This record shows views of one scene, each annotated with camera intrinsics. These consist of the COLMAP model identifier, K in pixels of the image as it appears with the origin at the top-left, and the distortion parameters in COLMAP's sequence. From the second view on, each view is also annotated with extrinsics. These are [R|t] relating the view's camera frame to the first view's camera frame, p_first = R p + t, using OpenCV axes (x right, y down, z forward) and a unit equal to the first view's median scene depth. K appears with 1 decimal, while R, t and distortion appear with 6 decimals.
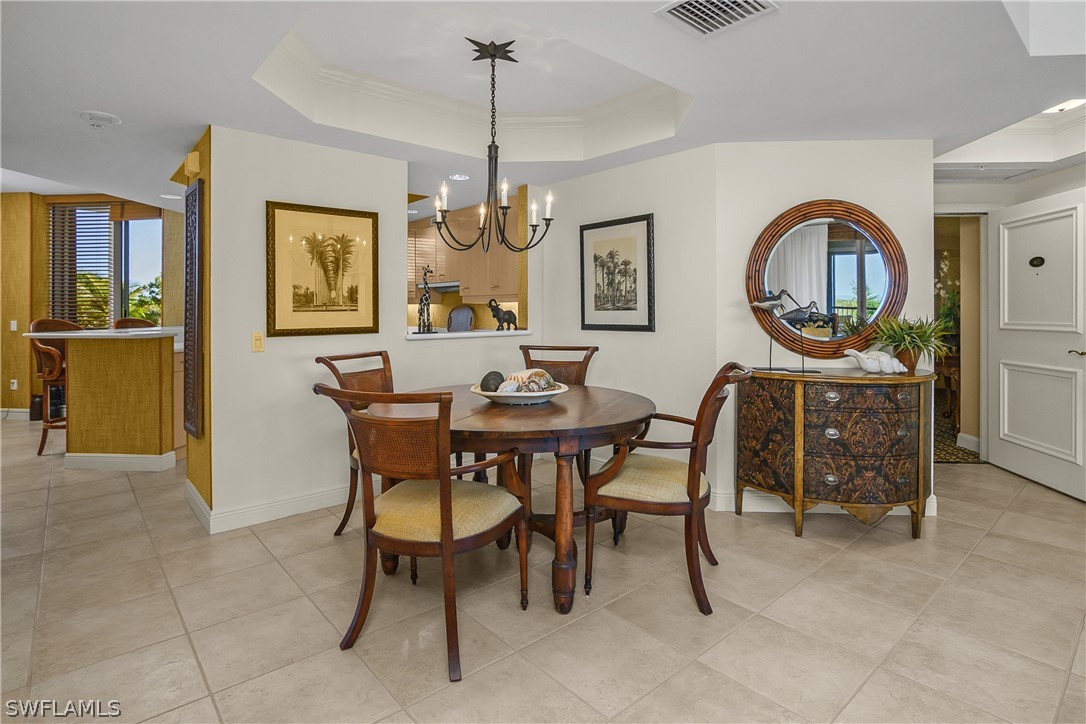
lens RADIAL K [[540.5, 0, 523.2], [0, 540.5, 314.1], [0, 0, 1]] dist [-0.024220, 0.005910]
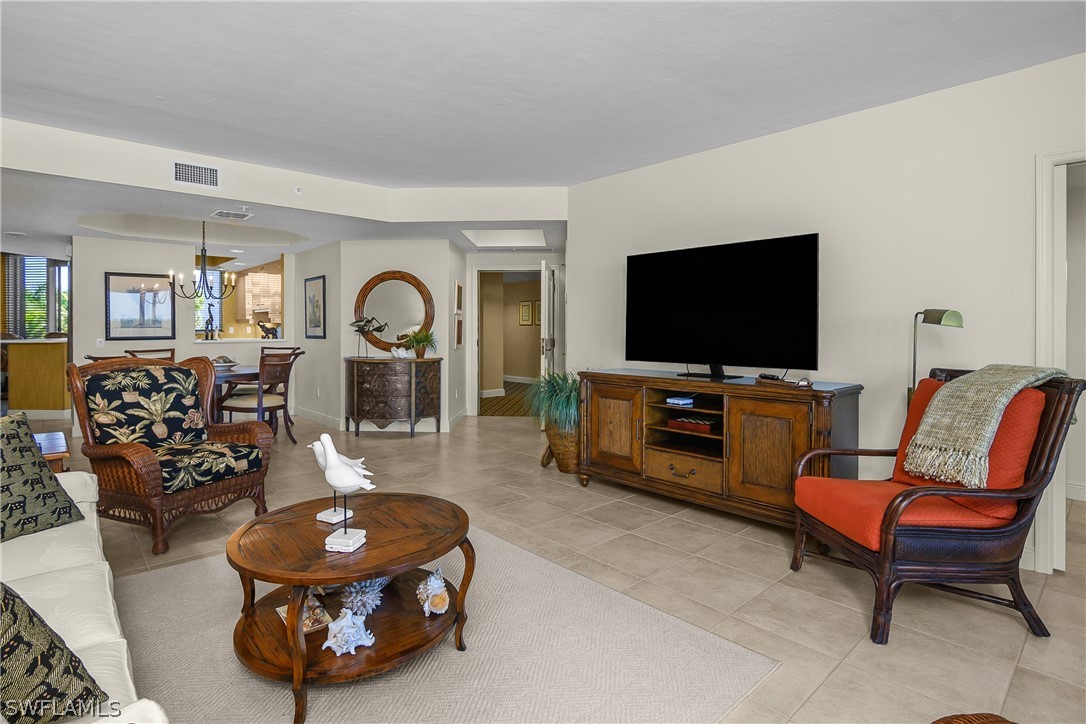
lens RADIAL K [[540.5, 0, 535.3], [0, 540.5, 338.5], [0, 0, 1]] dist [-0.024220, 0.005910]
pose [[0.999451, 0.001244, 0.033121, 1.010166], [-0.001840, 0.999837, 0.017942, -0.004175], [-0.033093, -0.017993, 0.999290, -0.986043]]
